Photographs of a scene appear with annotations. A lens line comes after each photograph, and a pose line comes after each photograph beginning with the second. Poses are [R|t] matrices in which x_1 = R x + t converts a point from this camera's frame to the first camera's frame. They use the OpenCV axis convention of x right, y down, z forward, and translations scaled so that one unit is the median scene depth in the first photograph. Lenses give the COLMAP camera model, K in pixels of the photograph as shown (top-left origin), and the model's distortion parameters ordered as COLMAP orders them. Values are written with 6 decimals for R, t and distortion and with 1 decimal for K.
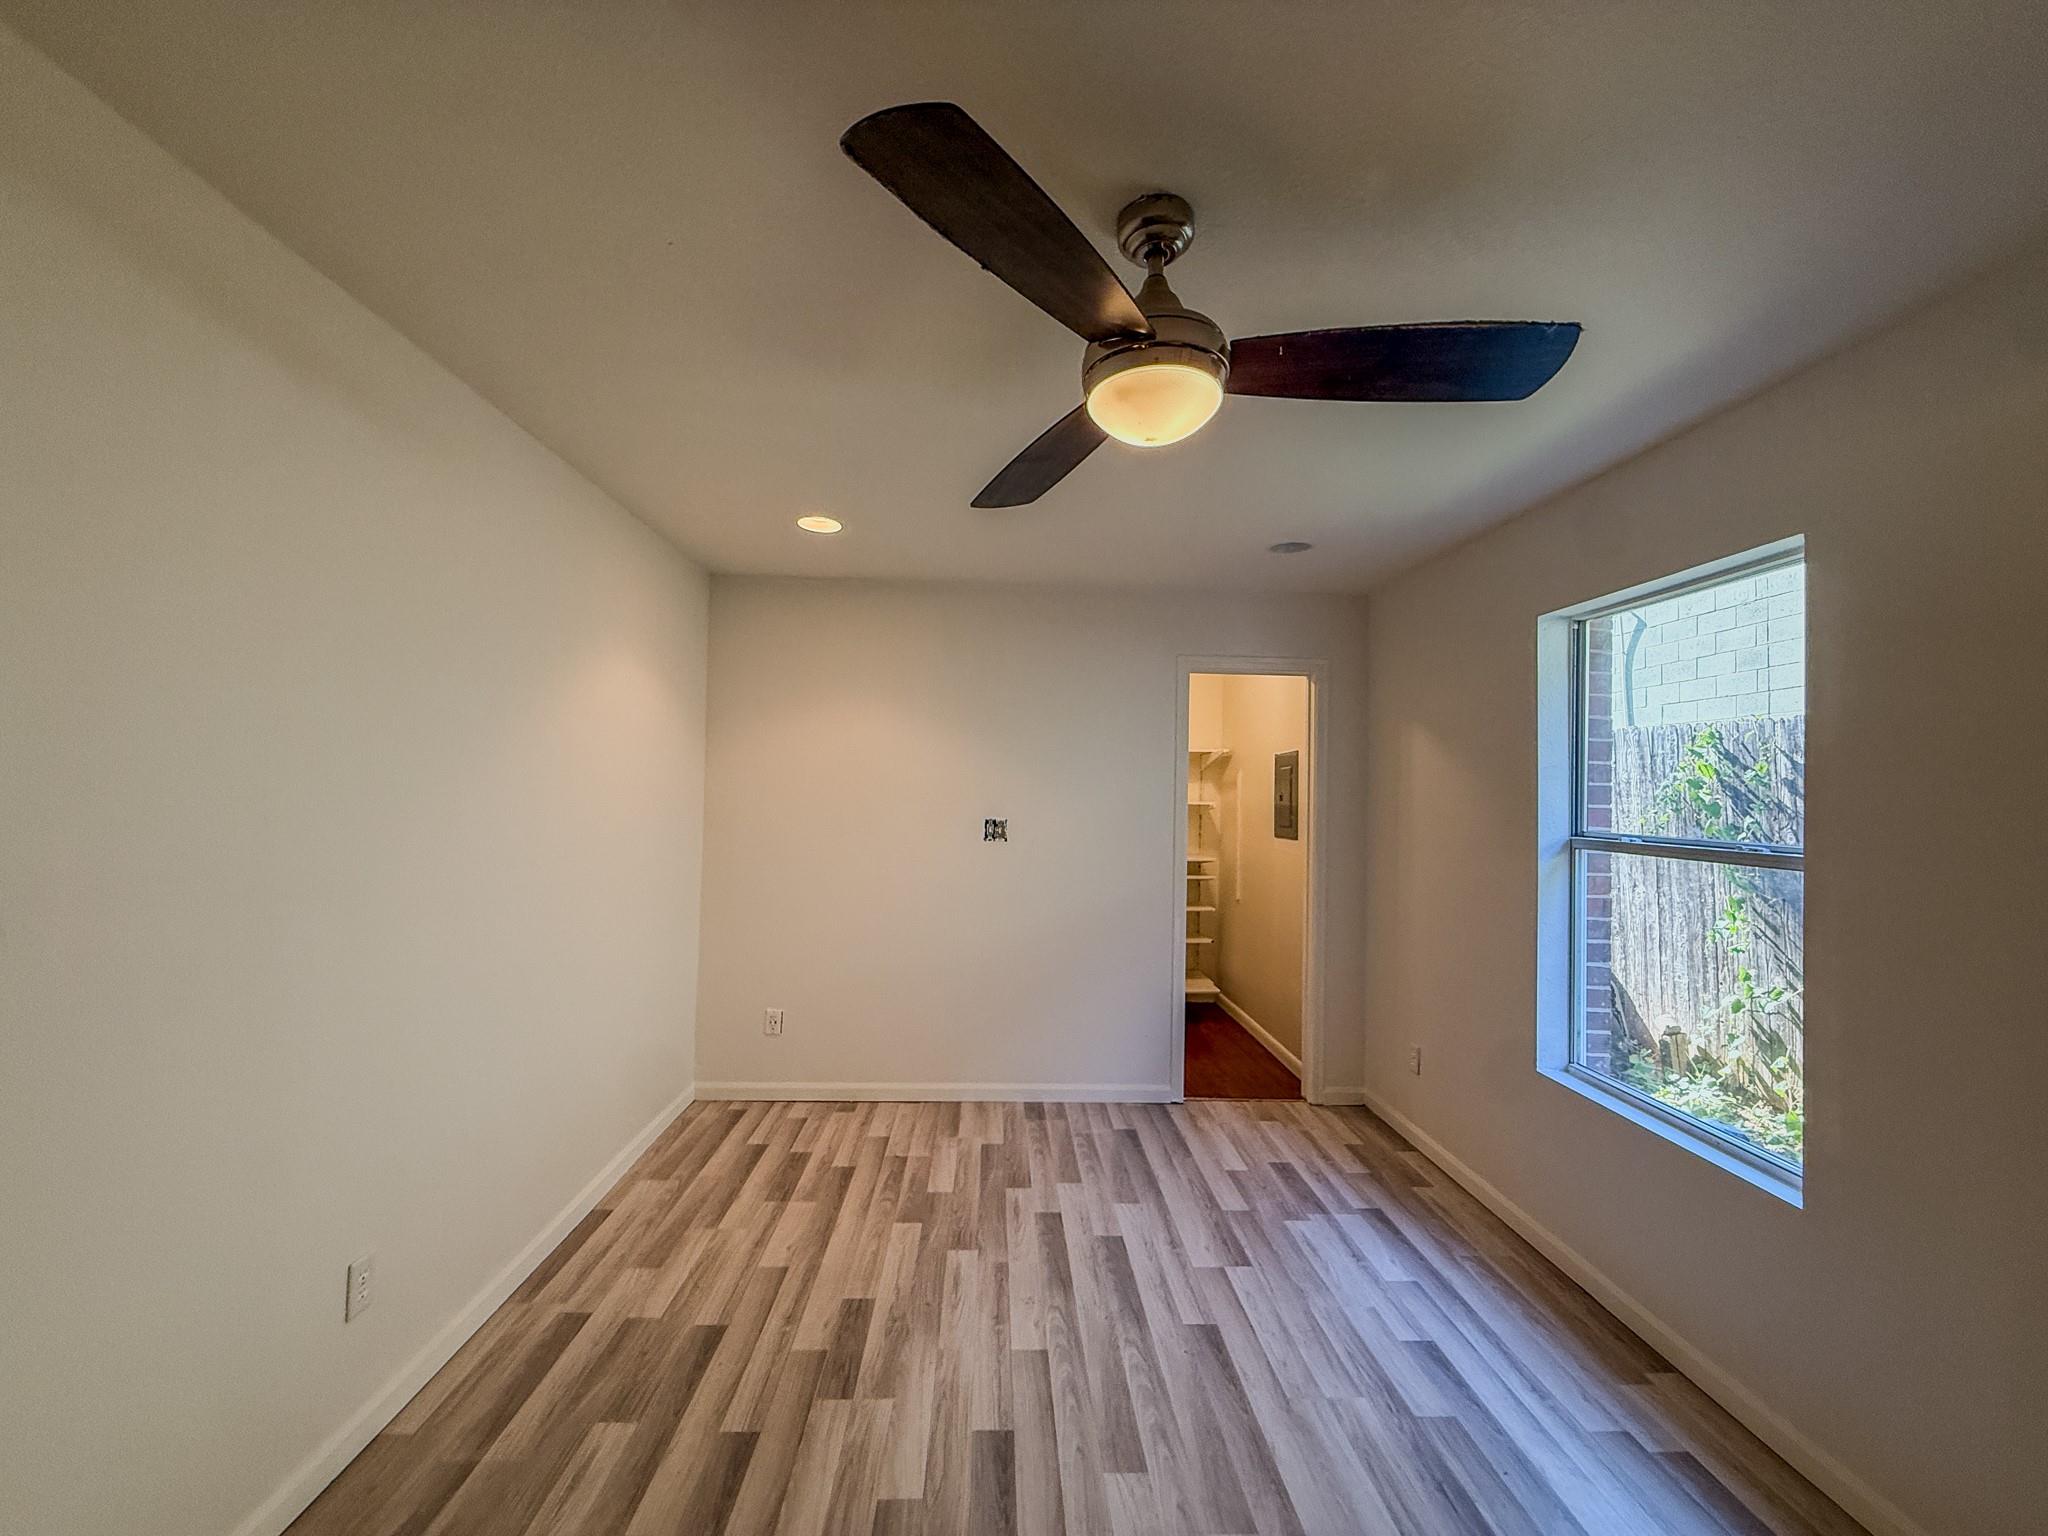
lens RADIAL K [[819.0, 0, 1018.4], [0, 819.0, 775.9], [0, 0, 1]] dist [0.000900, -0.000109]
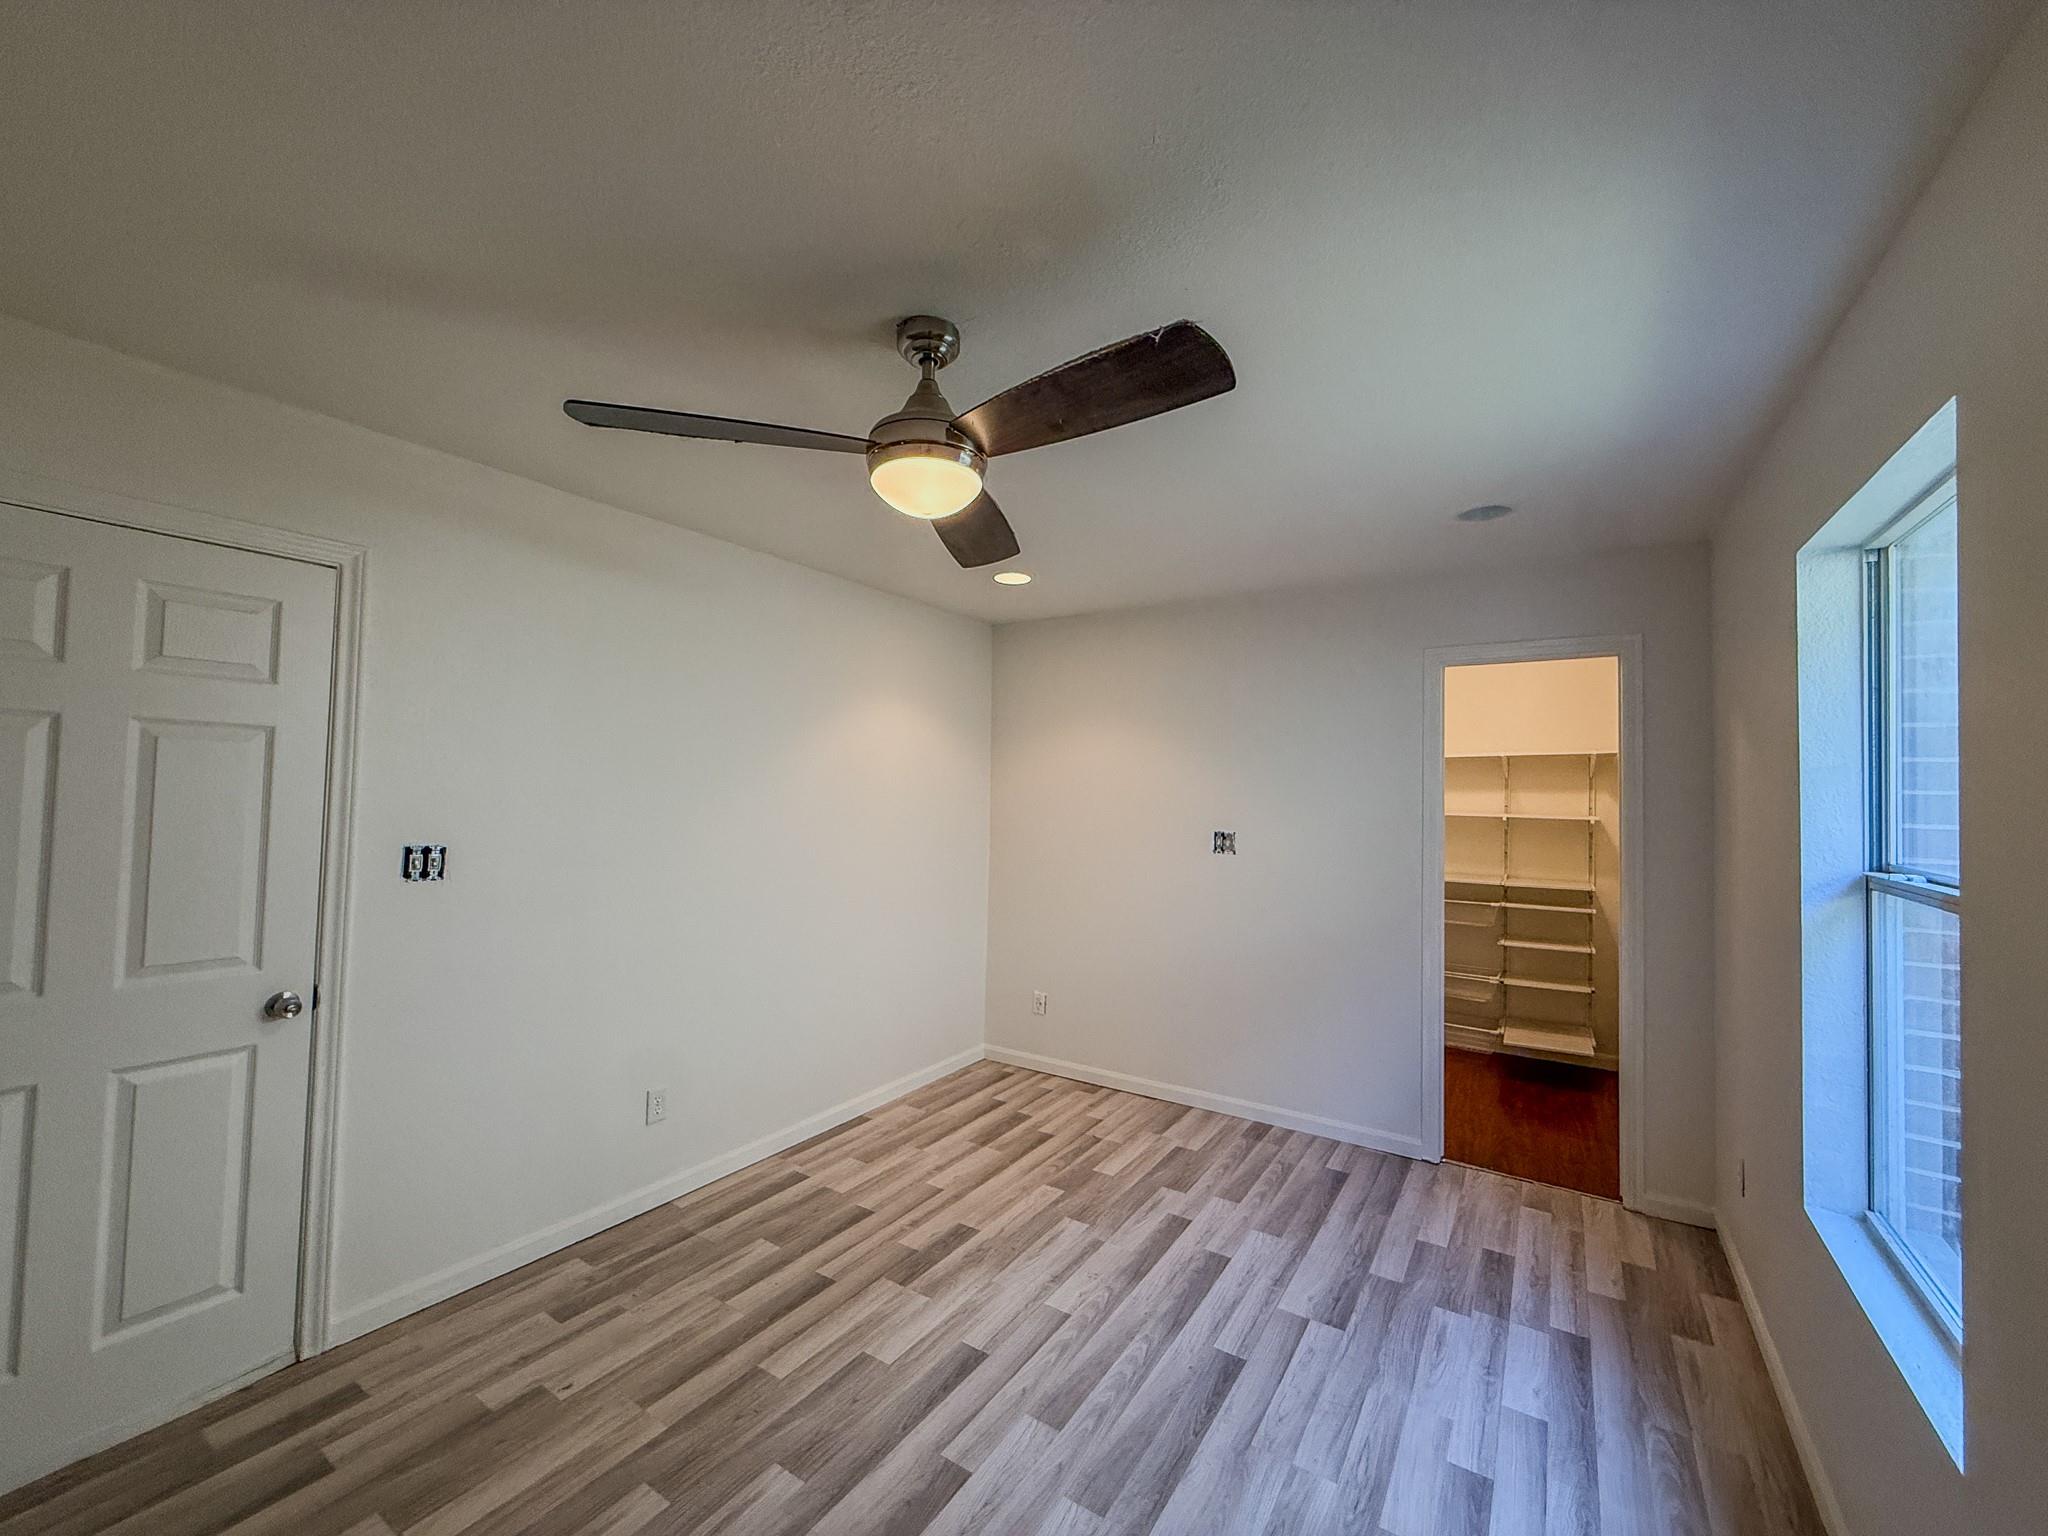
lens RADIAL K [[819.0, 0, 1013.8], [0, 819.0, 776.8], [0, 0, 1]] dist [0.000900, -0.000109]
pose [[0.814962, -0.020182, -0.579163, 0.506197], [0.012942, 0.999778, -0.016627, -0.001777], [0.579370, 0.006055, 0.815042, 0.046937]]
